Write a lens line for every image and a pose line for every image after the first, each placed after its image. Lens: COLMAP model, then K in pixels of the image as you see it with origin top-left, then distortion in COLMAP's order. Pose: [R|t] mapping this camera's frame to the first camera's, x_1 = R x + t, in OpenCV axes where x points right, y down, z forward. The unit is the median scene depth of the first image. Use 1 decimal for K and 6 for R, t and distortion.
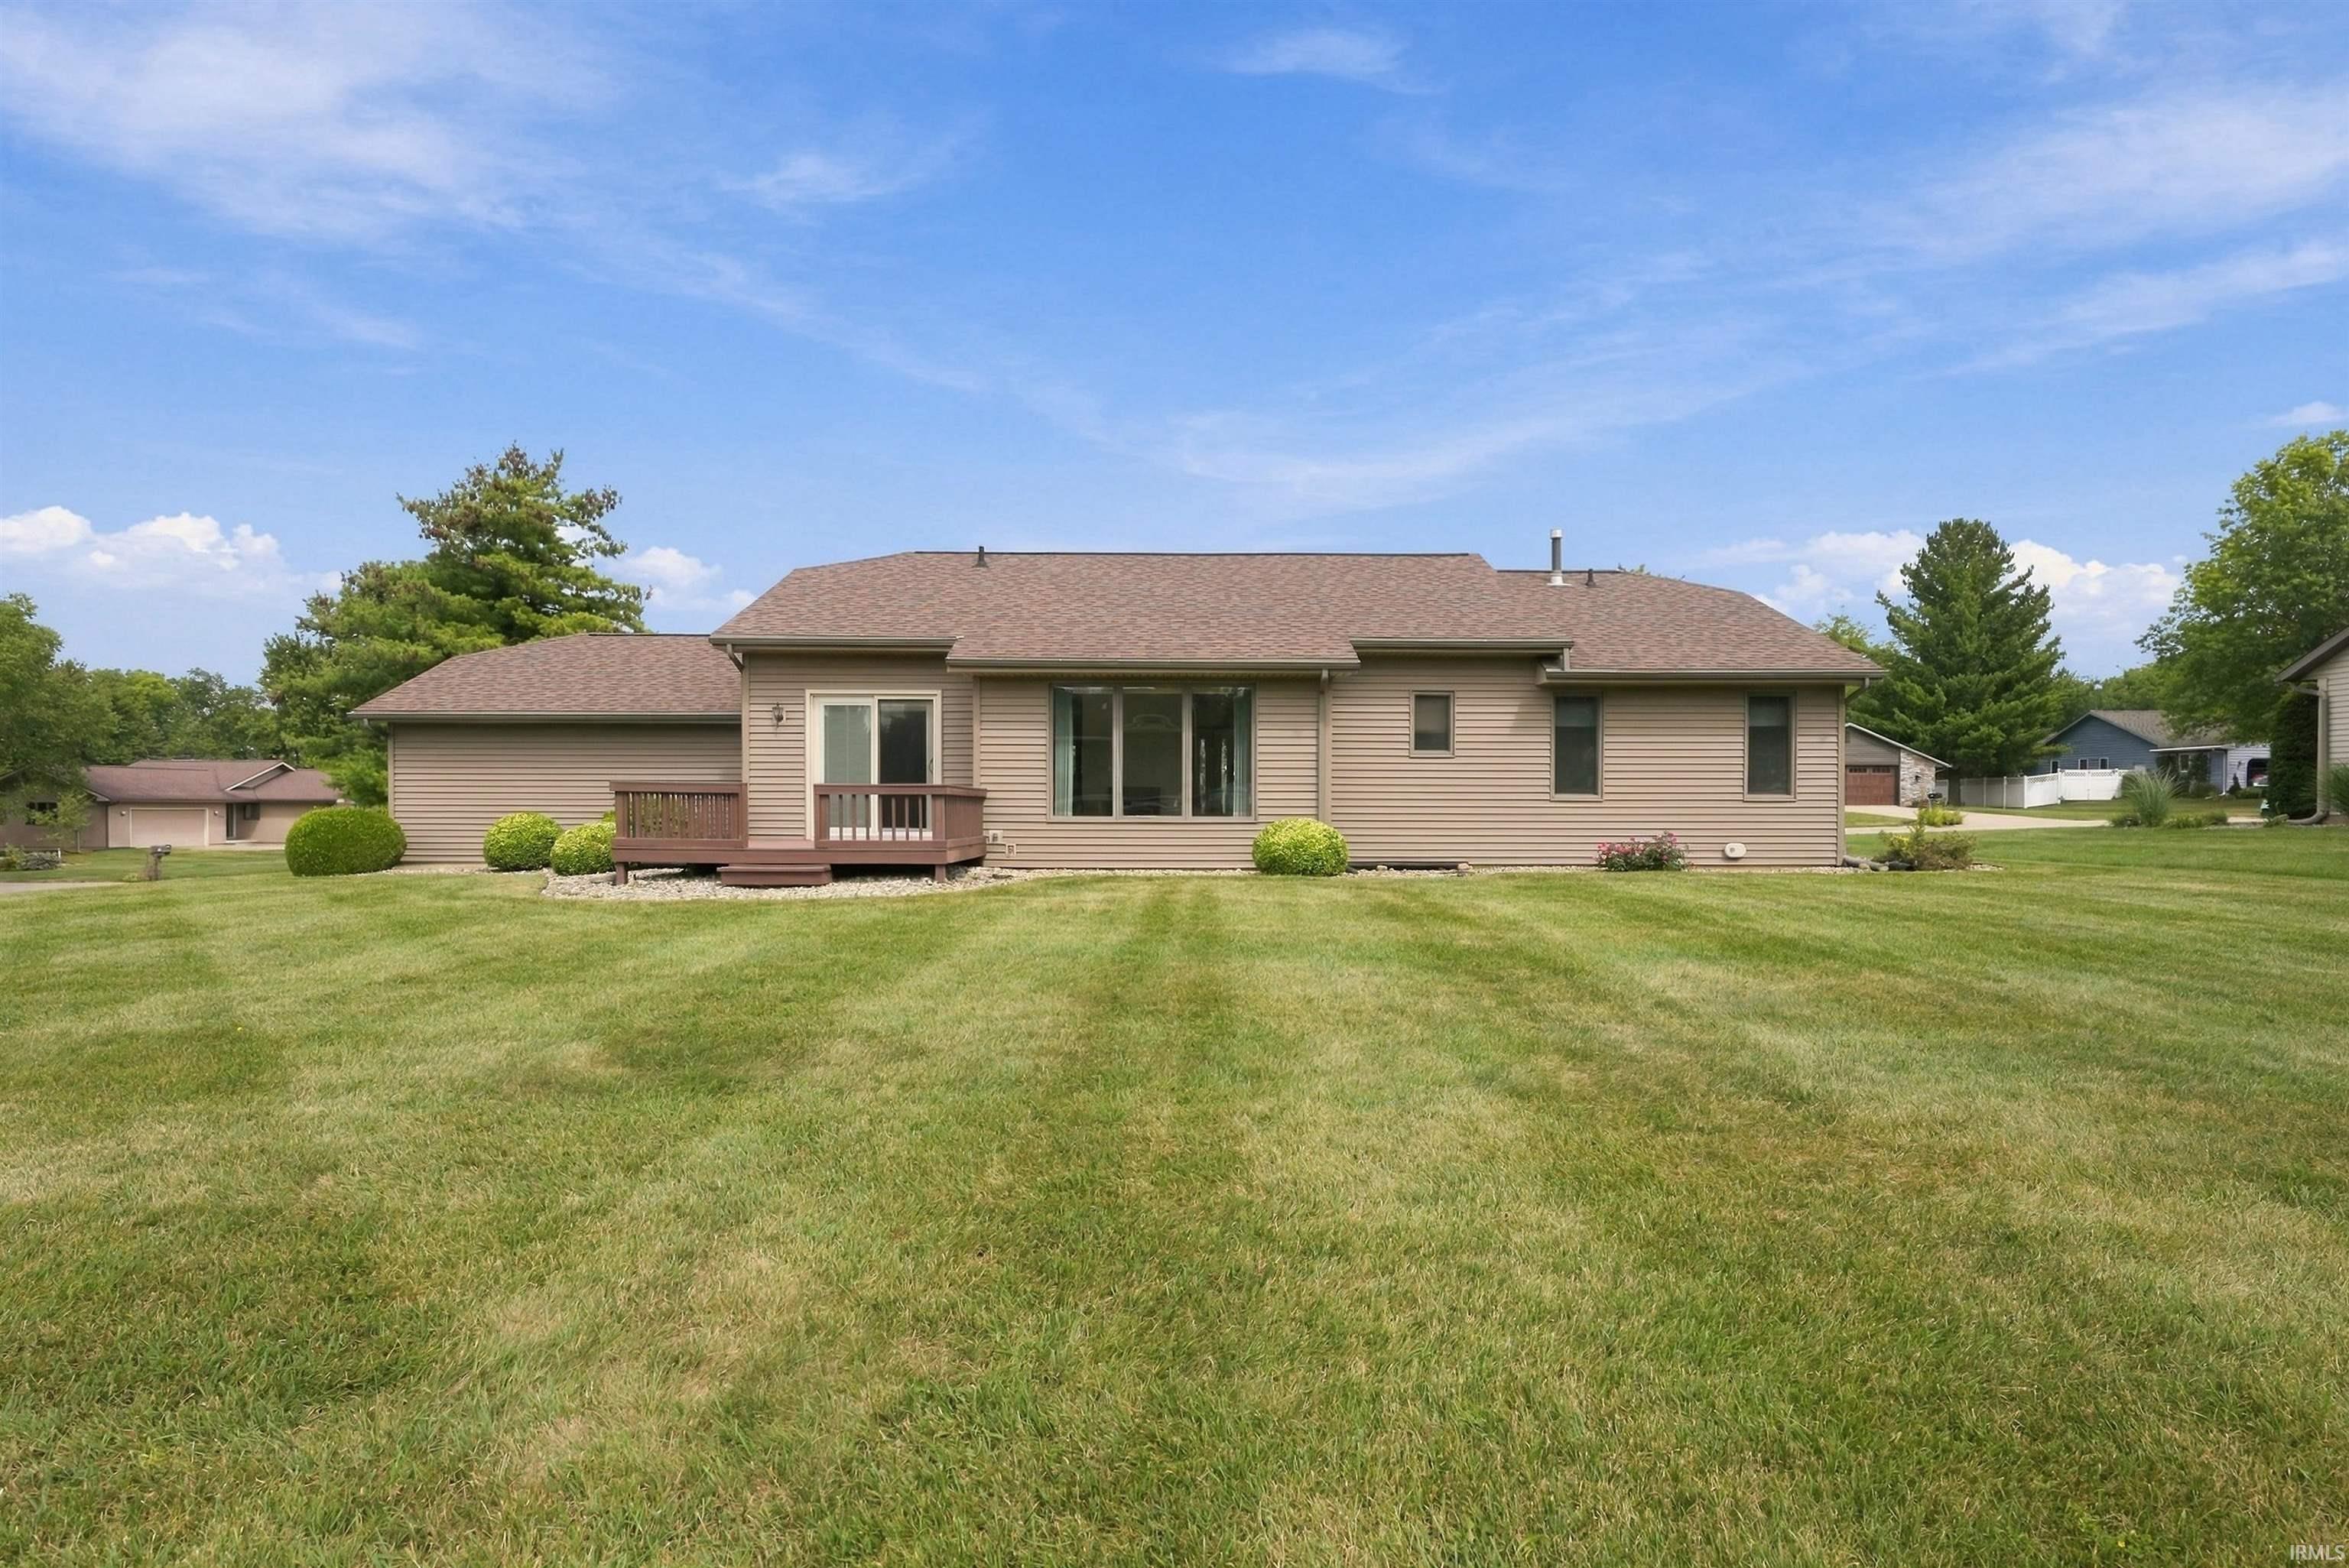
lens RADIAL K [[1215.0, 0, 1168.6], [0, 1215.0, 790.8], [0, 0, 1]] dist [0.000872, -0.000262]
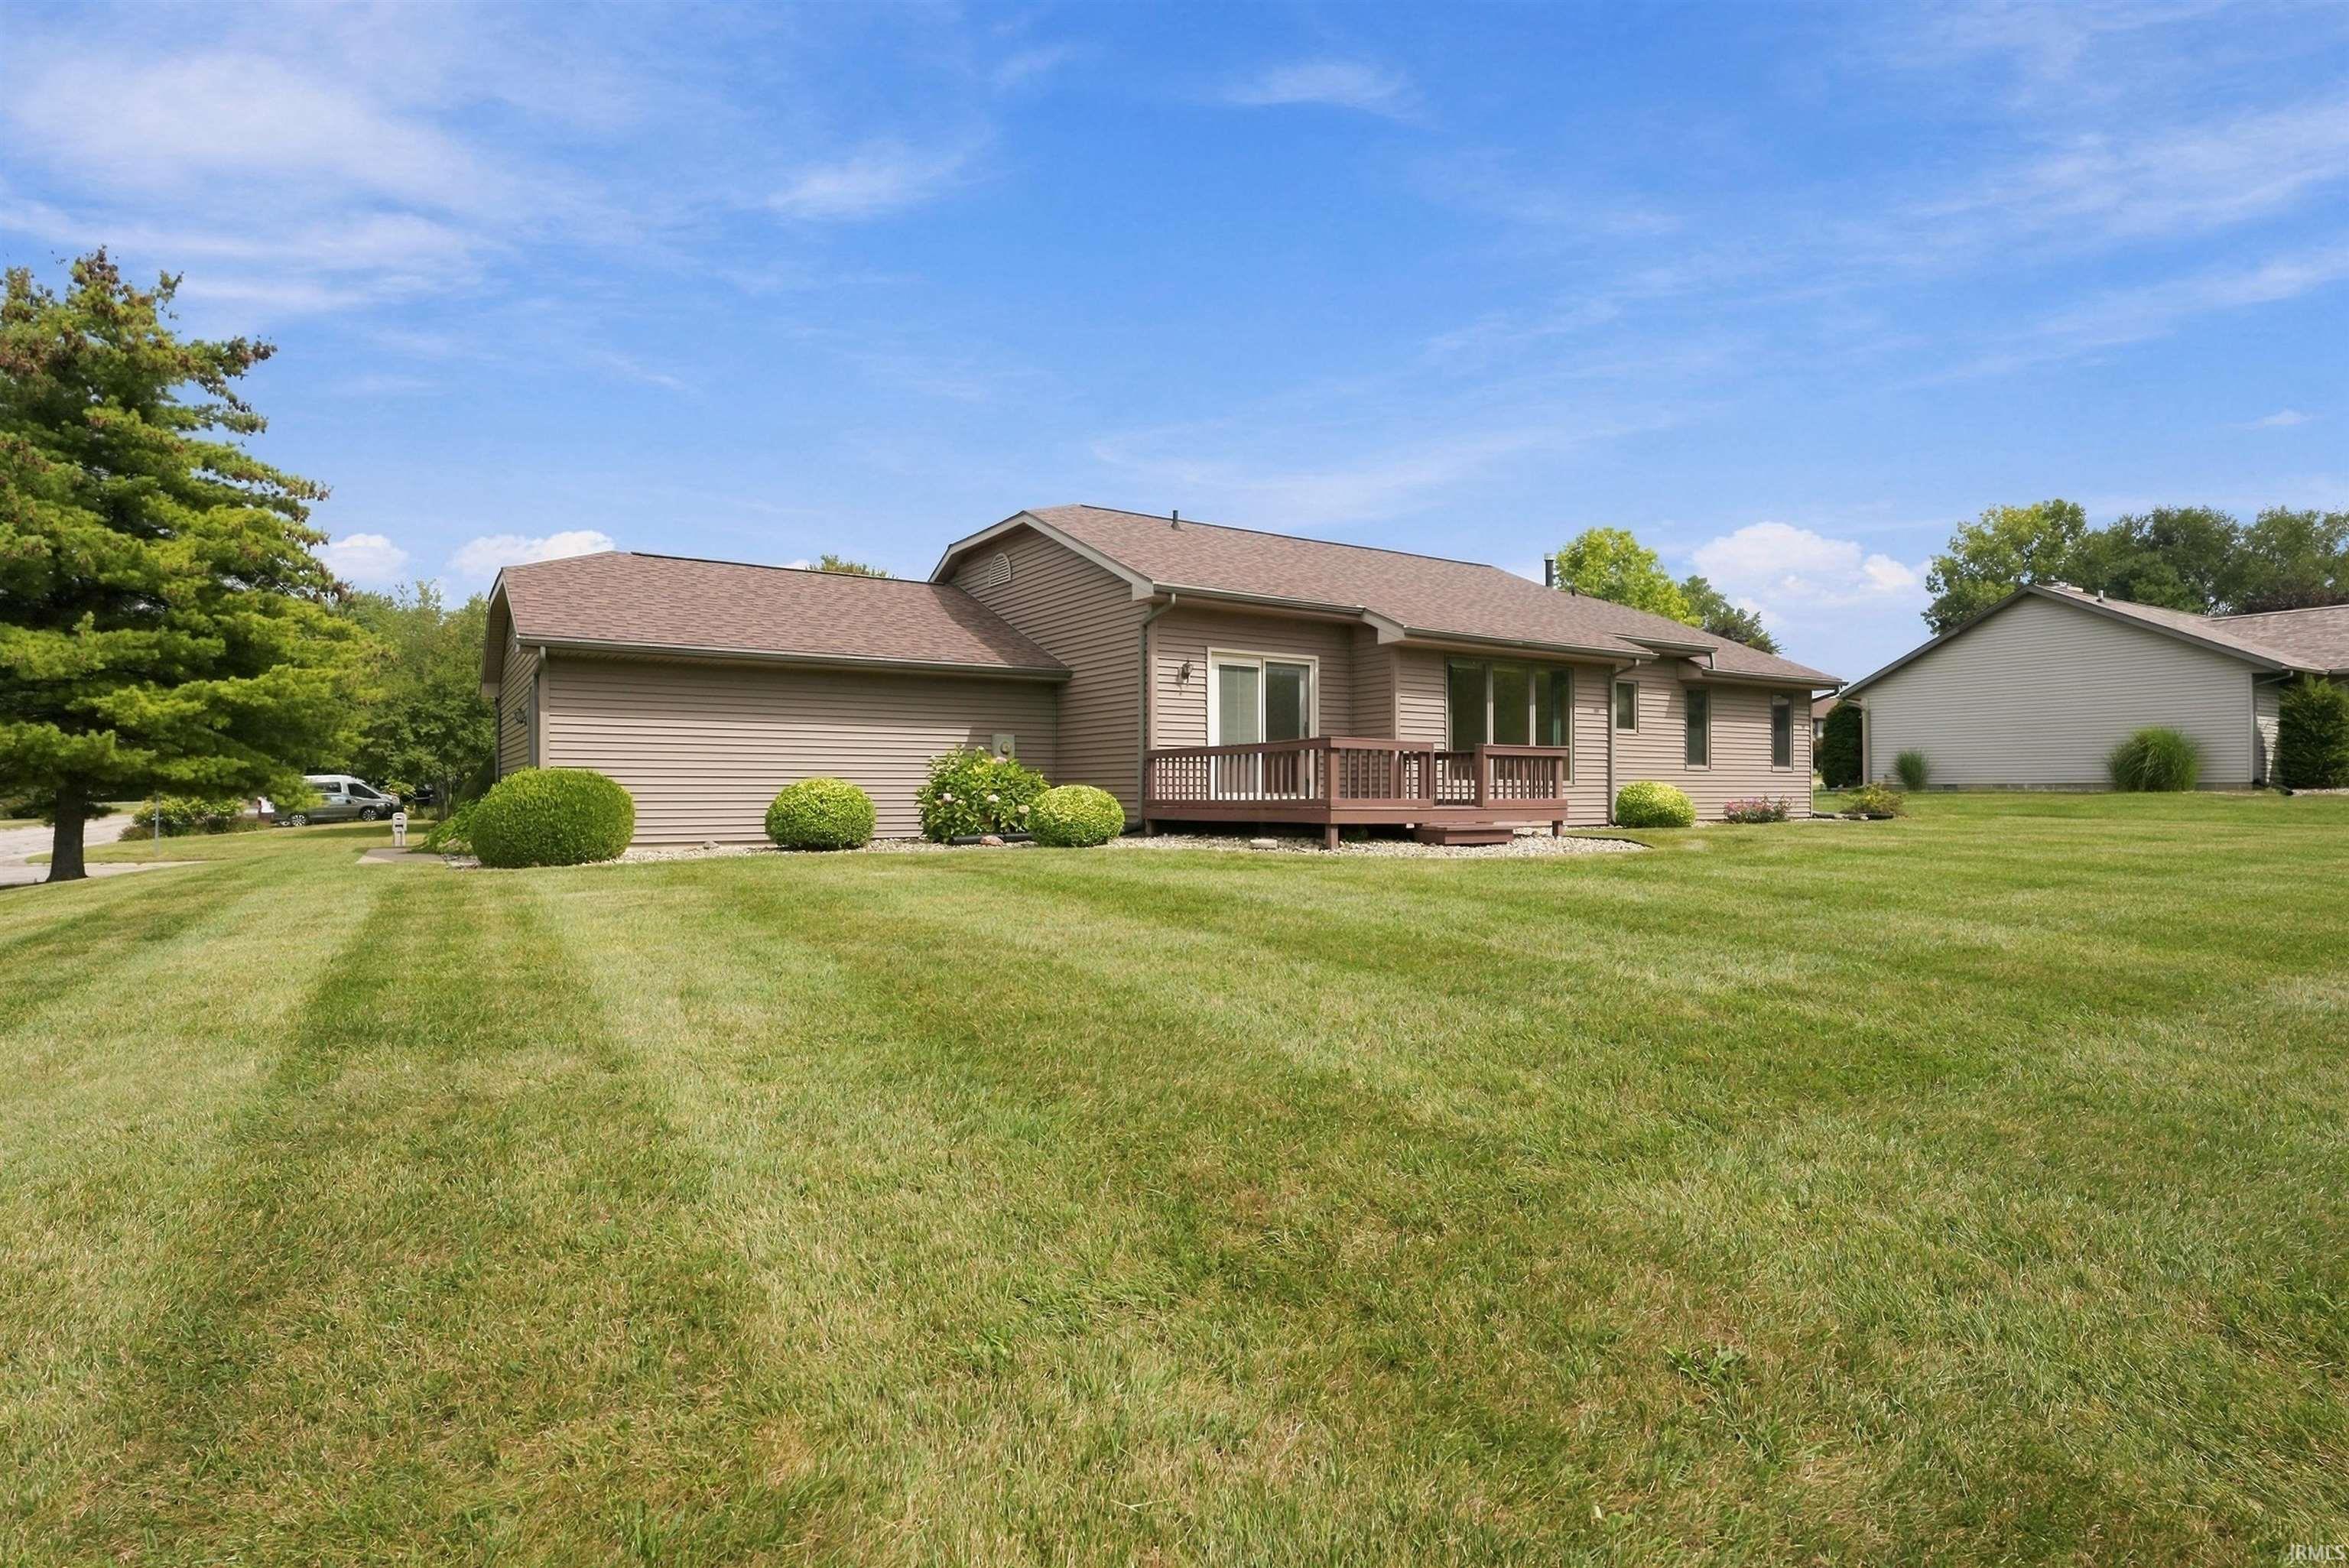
lens RADIAL K [[1215.0, 0, 1168.6], [0, 1215.0, 790.8], [0, 0, 1]] dist [0.000872, -0.000262]
pose [[0.850545, 0.002246, 0.525898, -0.837623], [-0.009136, 0.999903, 0.010505, 0.021792], [-0.525823, -0.013739, 0.850483, 0.186442]]
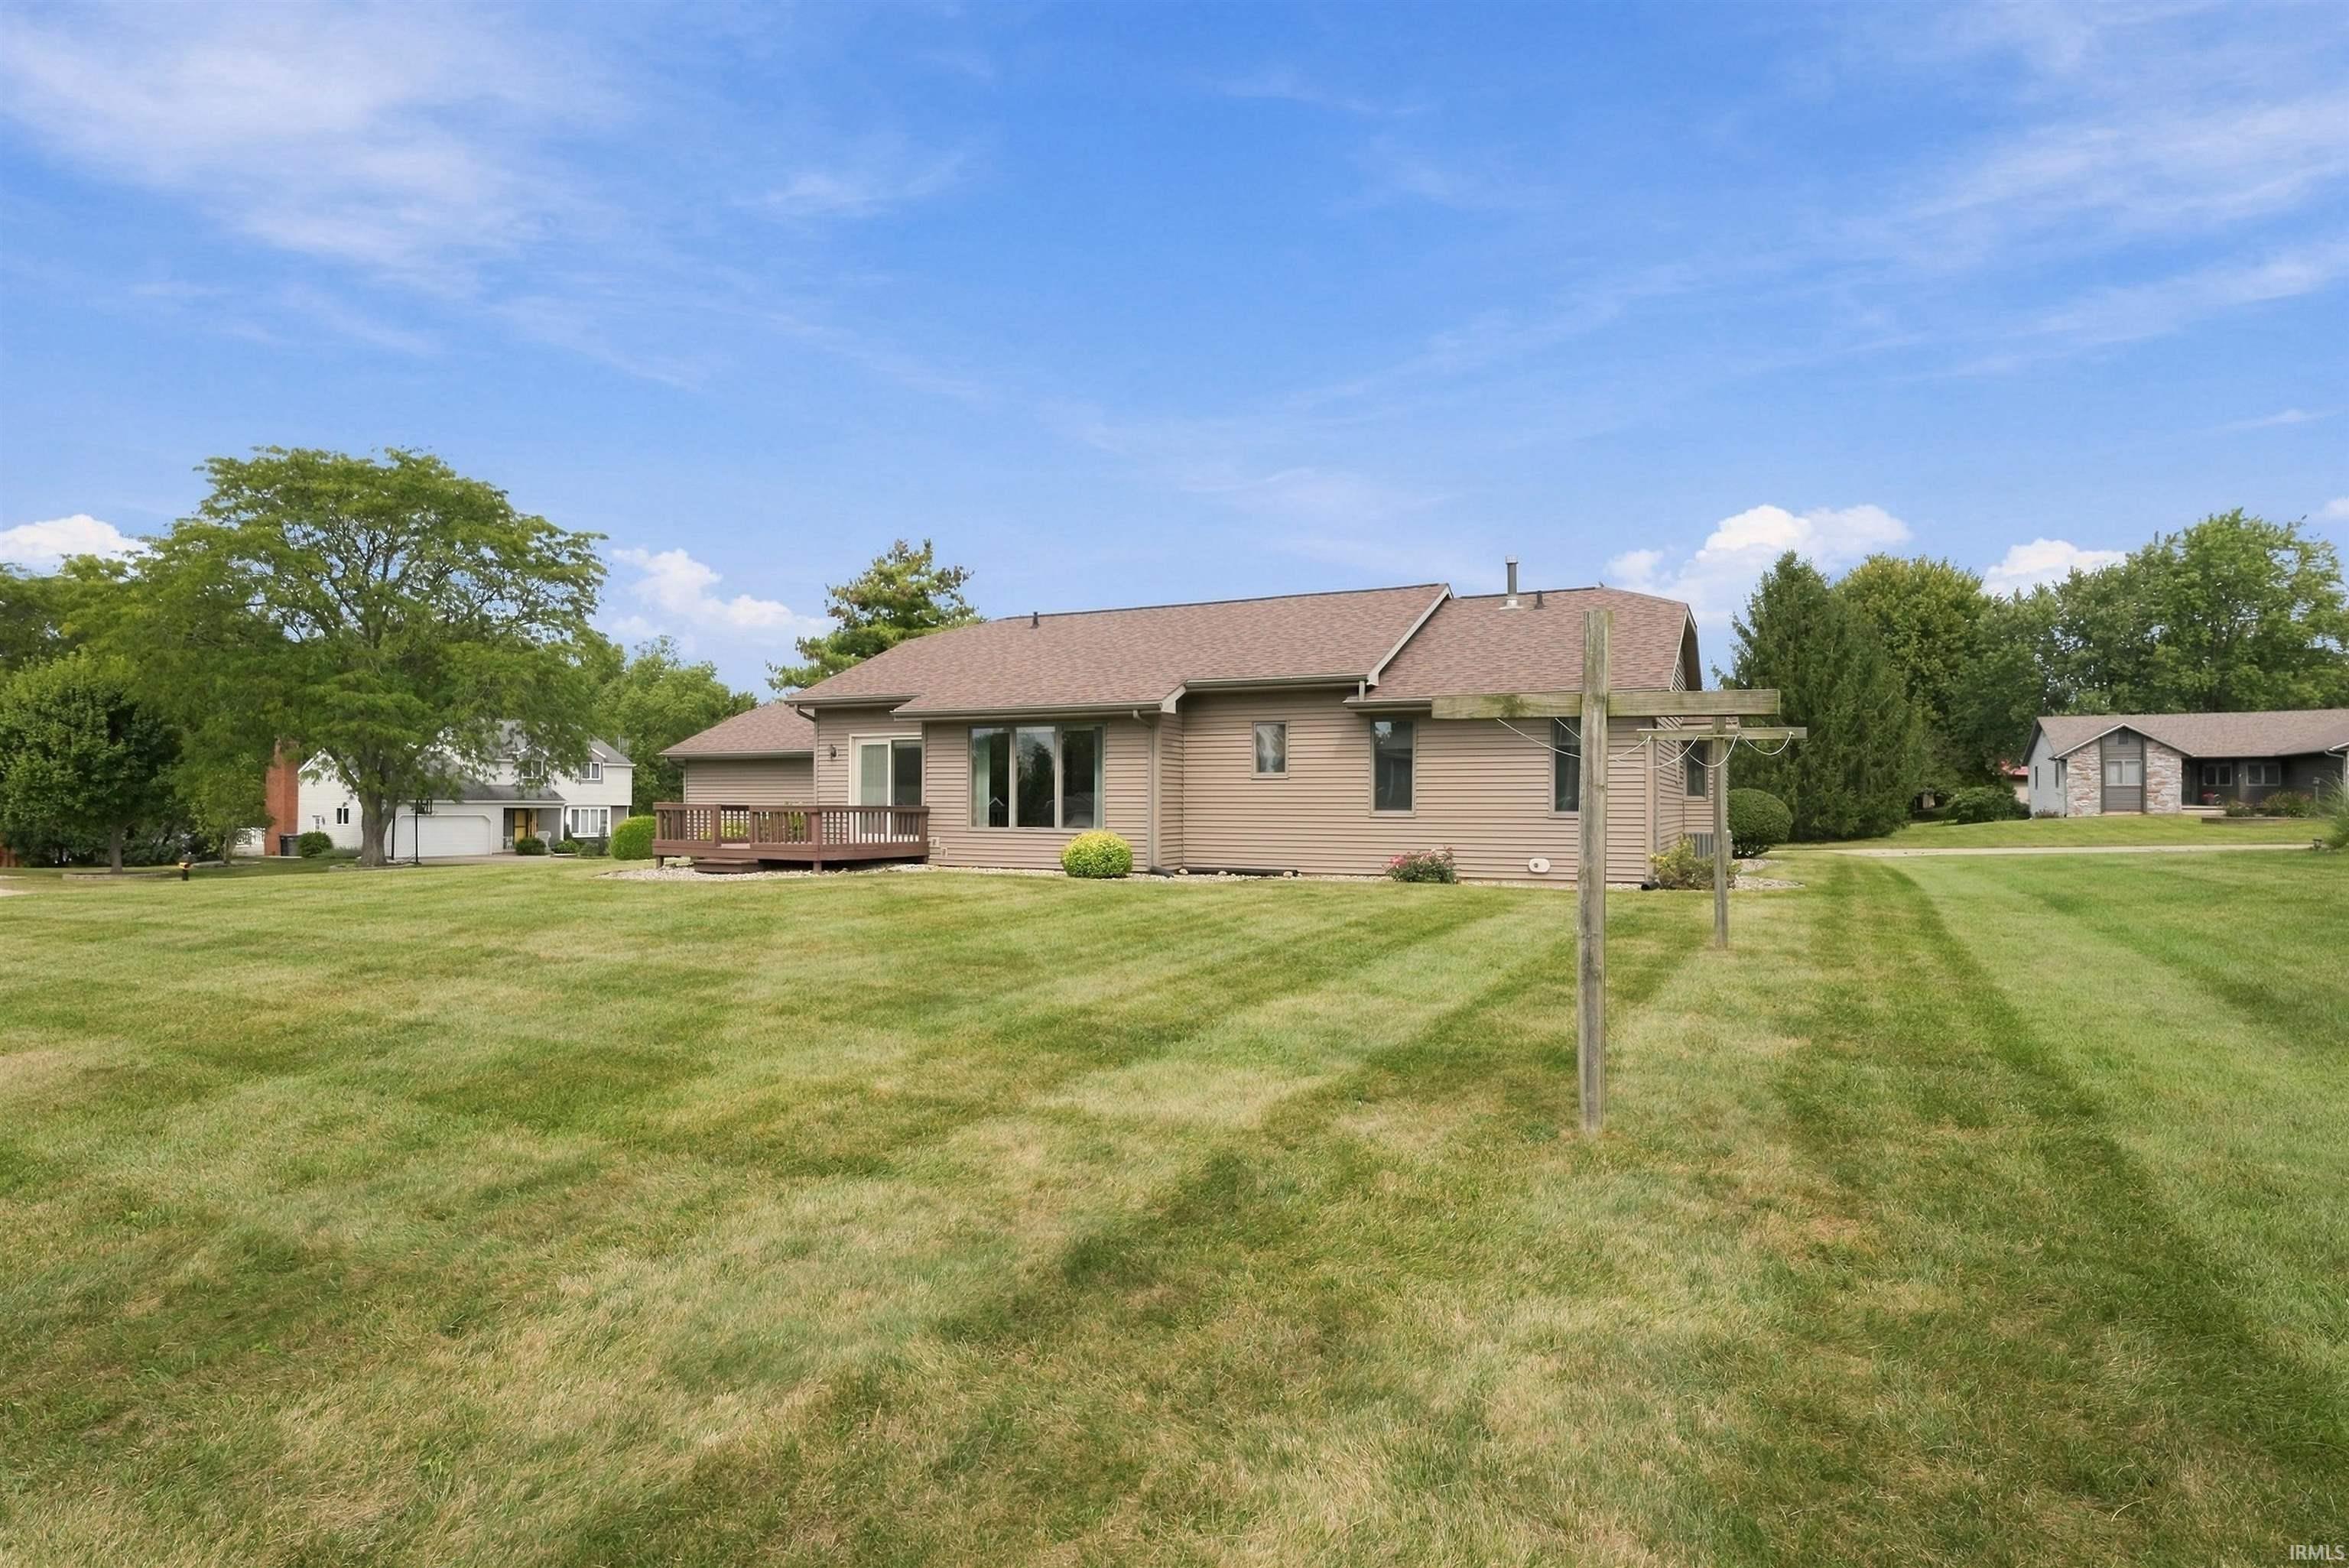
lens RADIAL K [[1189.9, 0, 1177.4], [0, 1189.9, 777.2], [0, 0, 1]] dist [-0.002495, 0.001091]
pose [[0.896045, -0.009132, -0.443869, 0.640891], [0.003987, 0.999914, -0.012522, -0.015068], [0.443945, 0.009451, 0.896004, -0.054560]]
